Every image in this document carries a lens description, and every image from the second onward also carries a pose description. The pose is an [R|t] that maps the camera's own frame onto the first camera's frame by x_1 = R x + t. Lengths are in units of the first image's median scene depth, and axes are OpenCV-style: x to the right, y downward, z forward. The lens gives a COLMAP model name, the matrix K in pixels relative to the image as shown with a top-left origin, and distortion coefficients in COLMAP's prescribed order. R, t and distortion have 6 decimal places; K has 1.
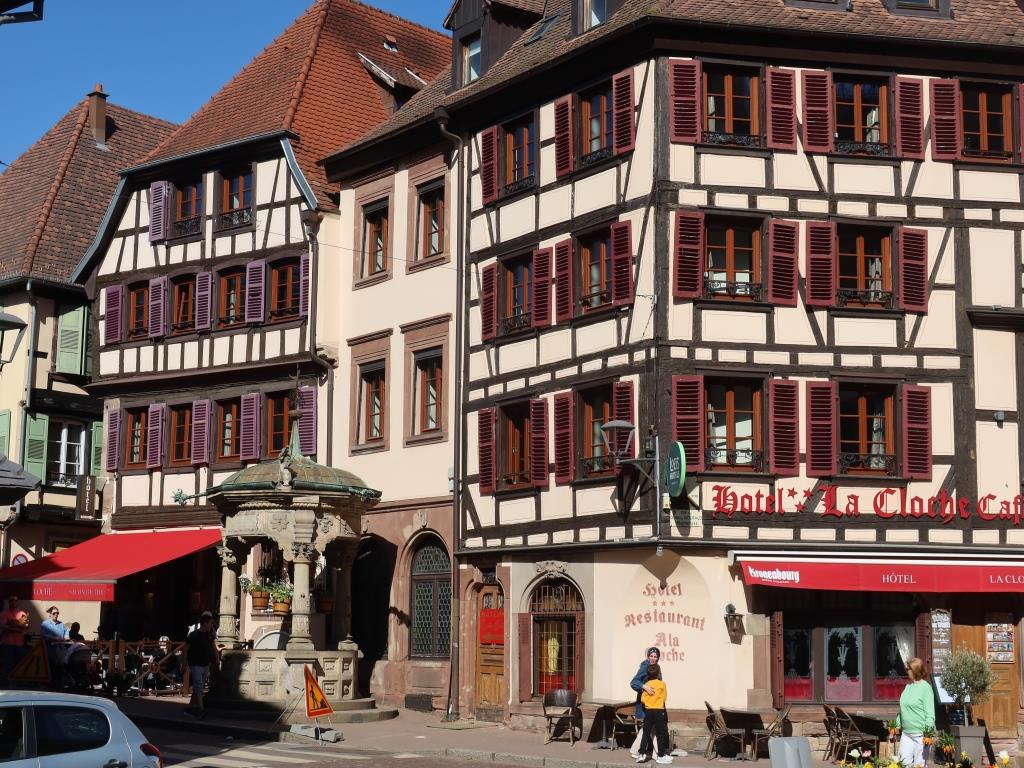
lens RADIAL K [[1656.7, 0, 512.0], [0, 1656.7, 384.0], [0, 0, 1]] dist [0.010897, -0.010527]
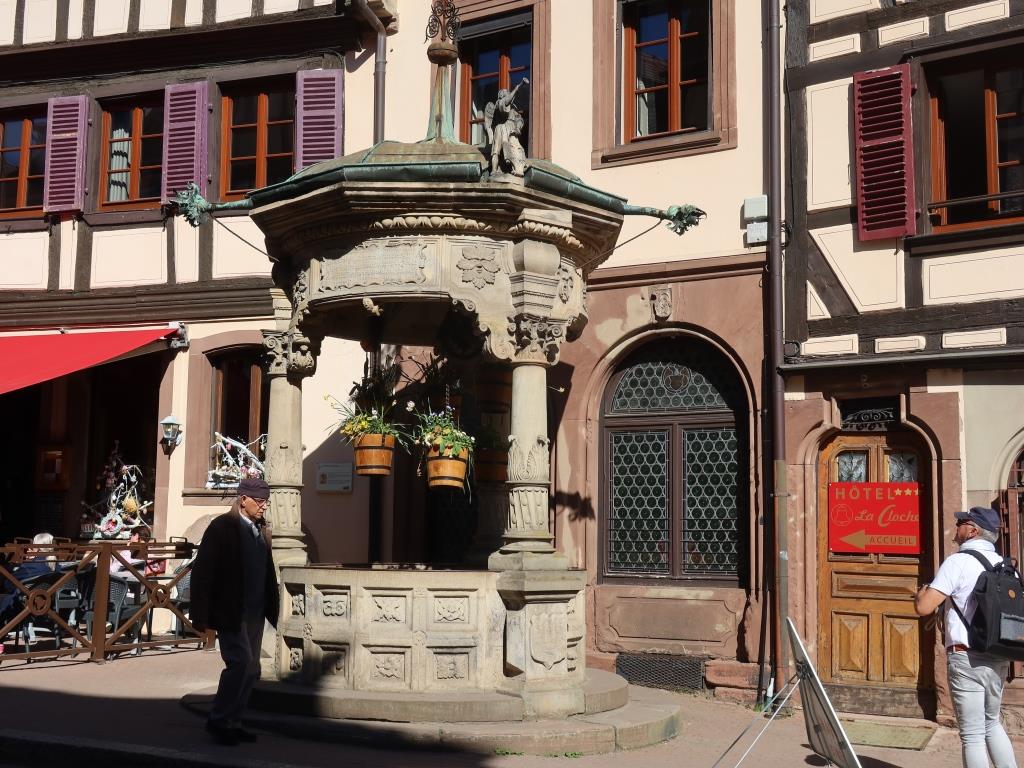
lens RADIAL K [[1284.1, 0, 512.0], [0, 1284.1, 384.0], [0, 0, 1]] dist [-0.003701, 0.004487]
pose [[0.930384, 0.046166, 0.363667, -0.245404], [-0.059144, 0.997946, 0.024626, 0.102767], [-0.361783, -0.044421, 0.931204, 0.680346]]
